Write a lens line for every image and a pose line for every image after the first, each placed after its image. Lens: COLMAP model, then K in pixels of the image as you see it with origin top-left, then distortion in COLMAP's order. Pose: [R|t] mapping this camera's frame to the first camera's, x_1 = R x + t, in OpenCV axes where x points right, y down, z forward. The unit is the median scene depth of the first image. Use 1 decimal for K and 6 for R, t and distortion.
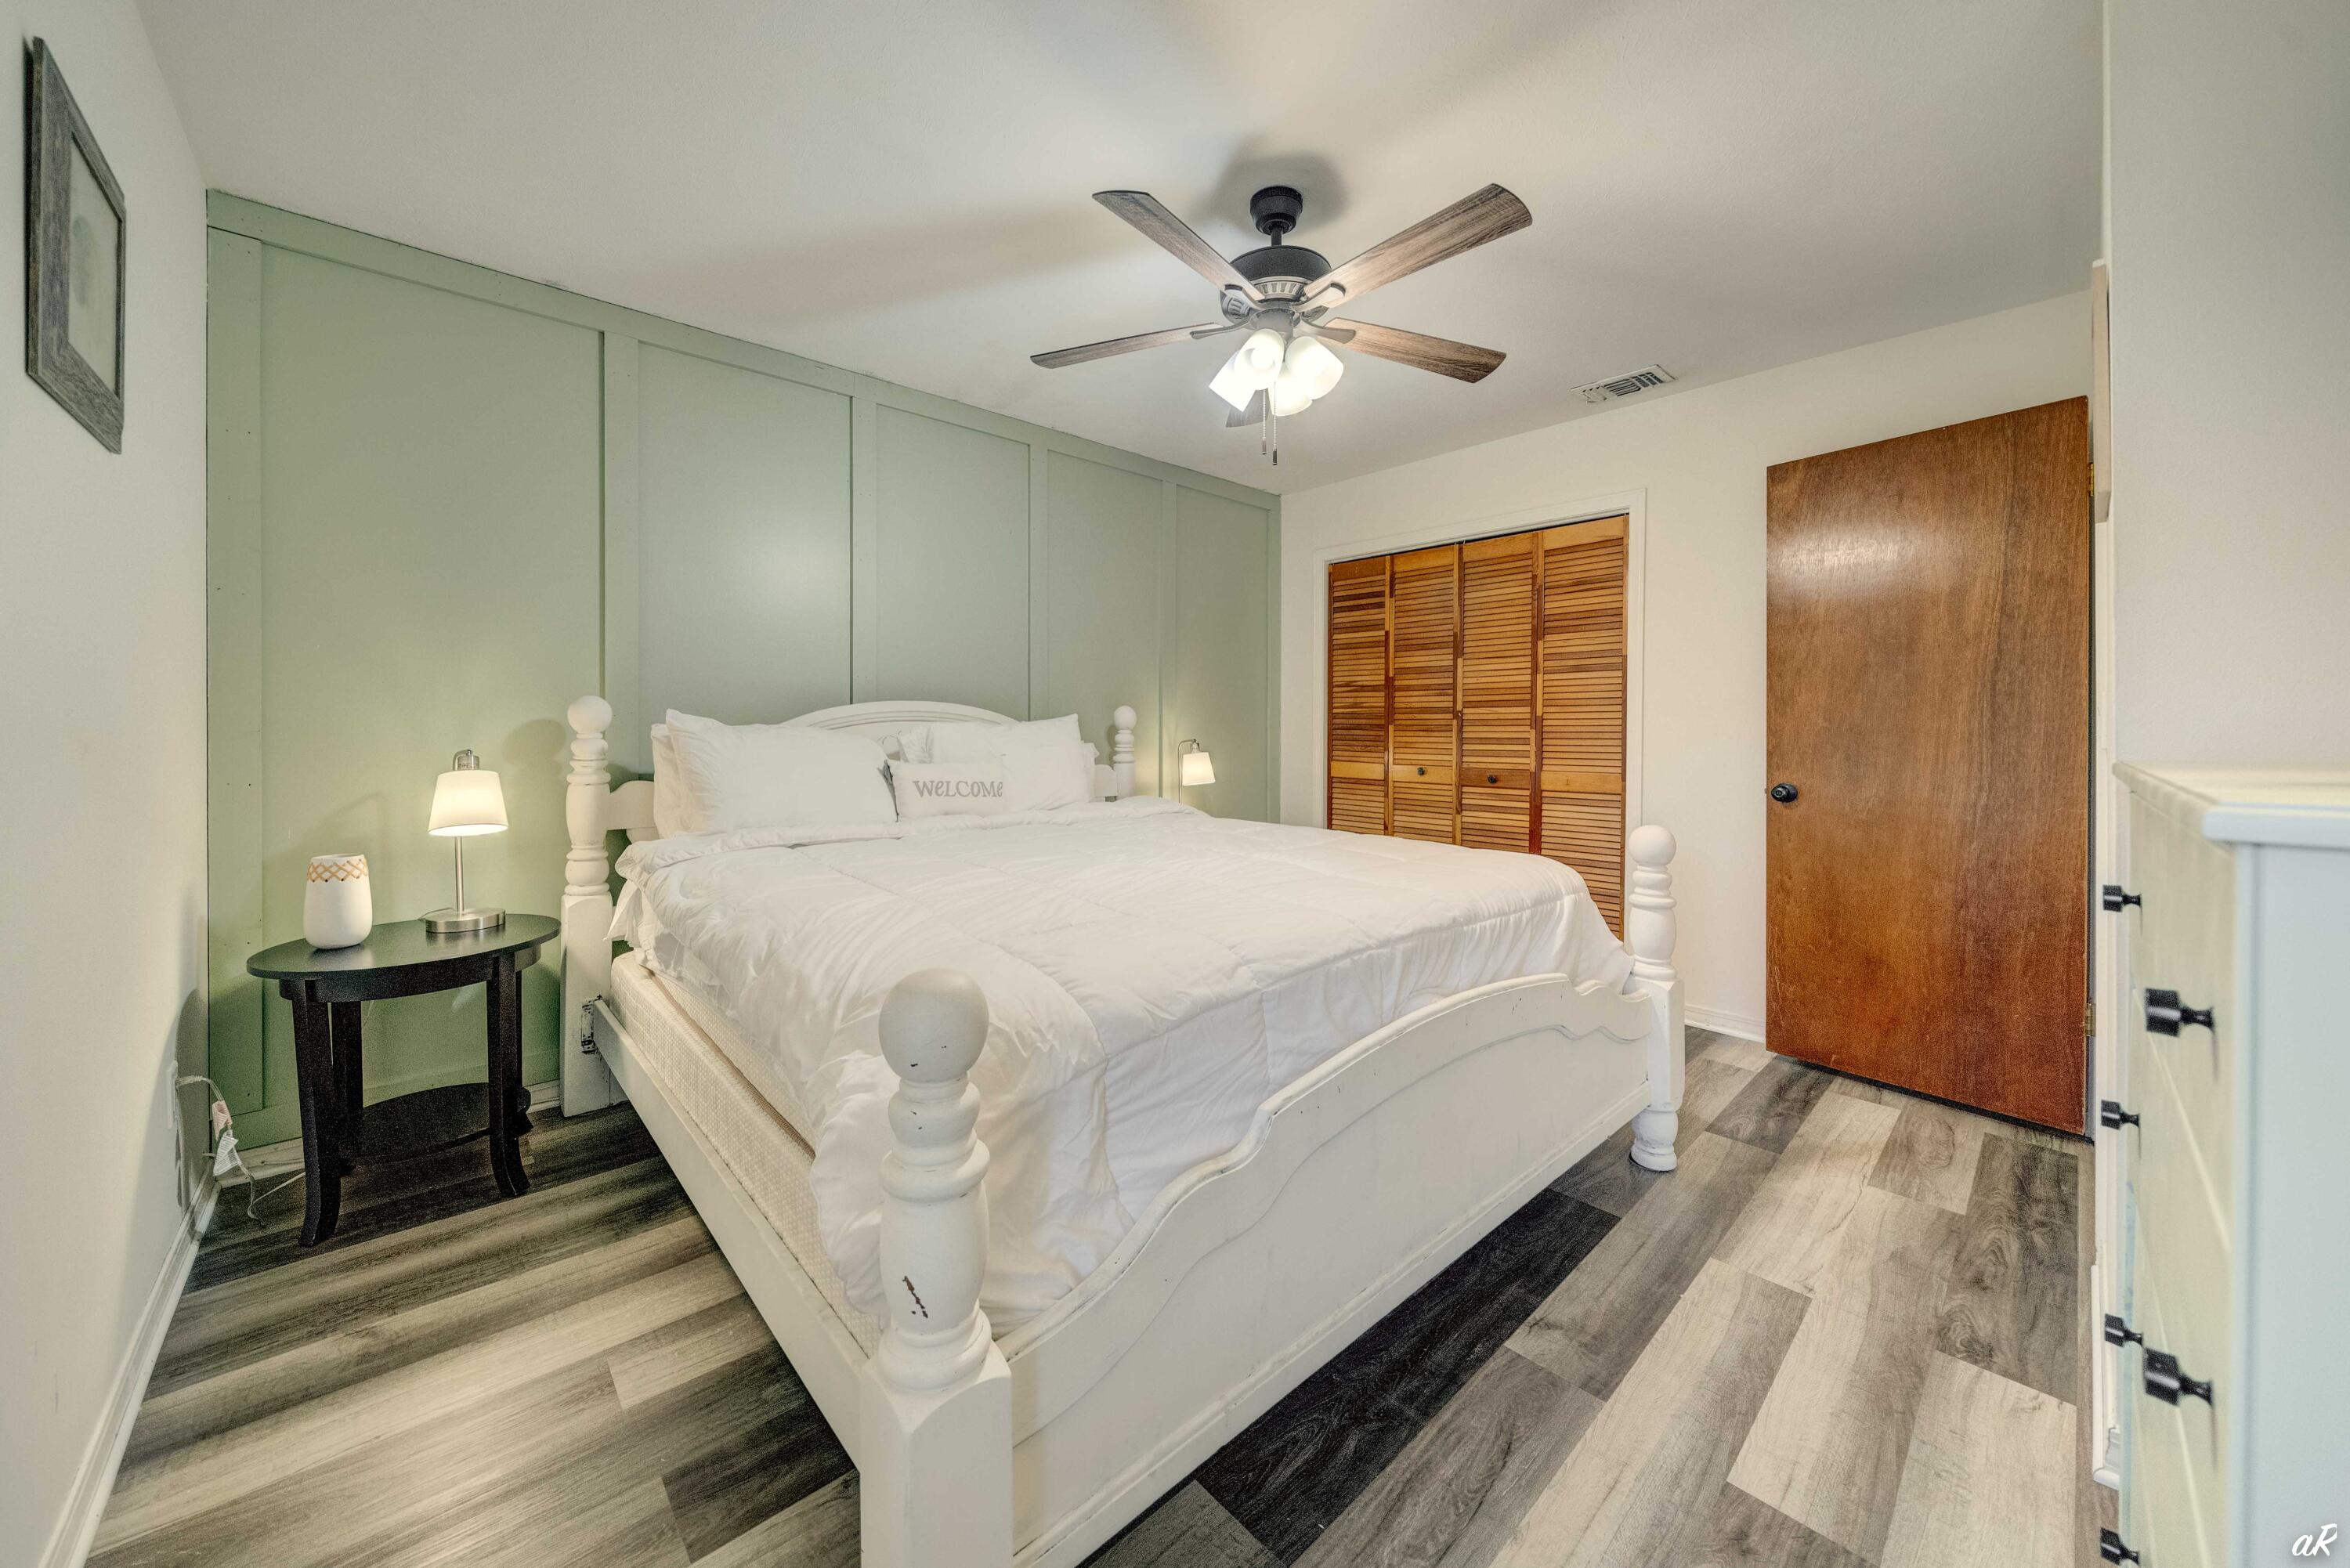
lens RADIAL K [[839.1, 0, 1174.3], [0, 839.1, 712.7], [0, 0, 1]] dist [-0.014539, 0.000043]
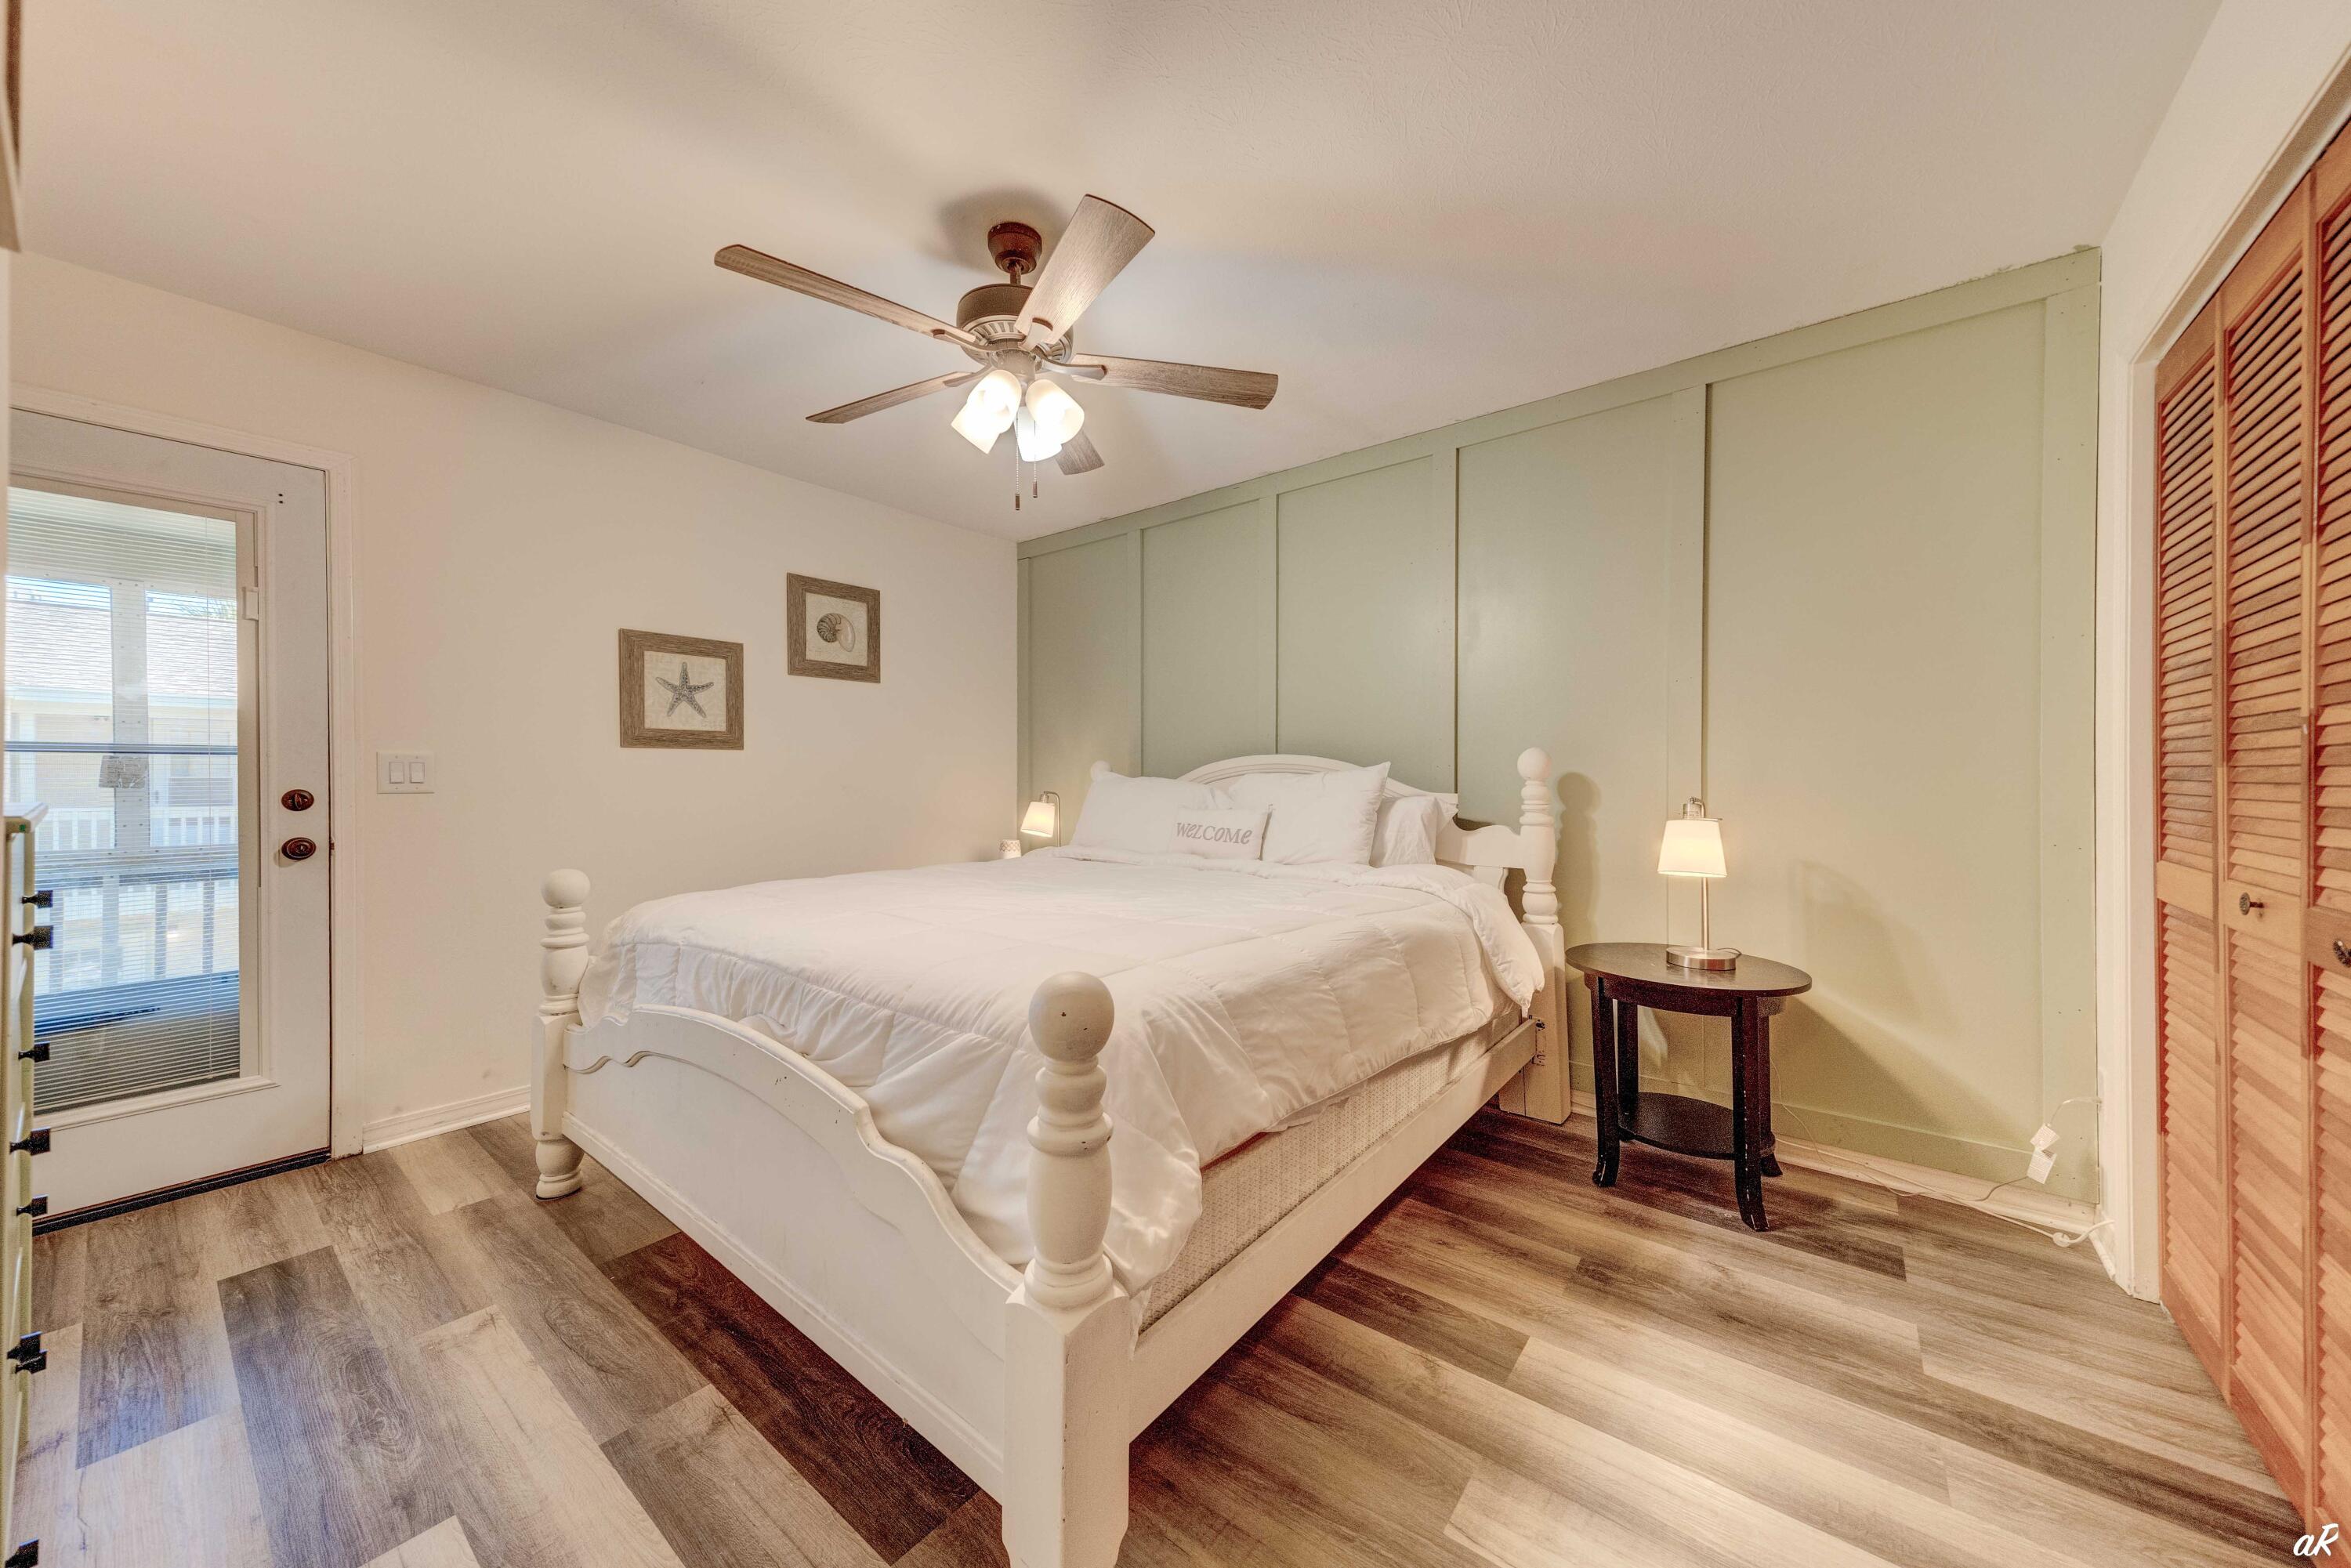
lens RADIAL K [[838.8, 0, 1175.5], [0, 838.8, 784.0], [0, 0, 1]] dist [0.000353, 0.000051]
pose [[0.159342, 0.004021, -0.987215, 1.295566], [0.015869, 0.999852, 0.006634, 0.029125], [0.987096, -0.016723, 0.159254, 1.222815]]
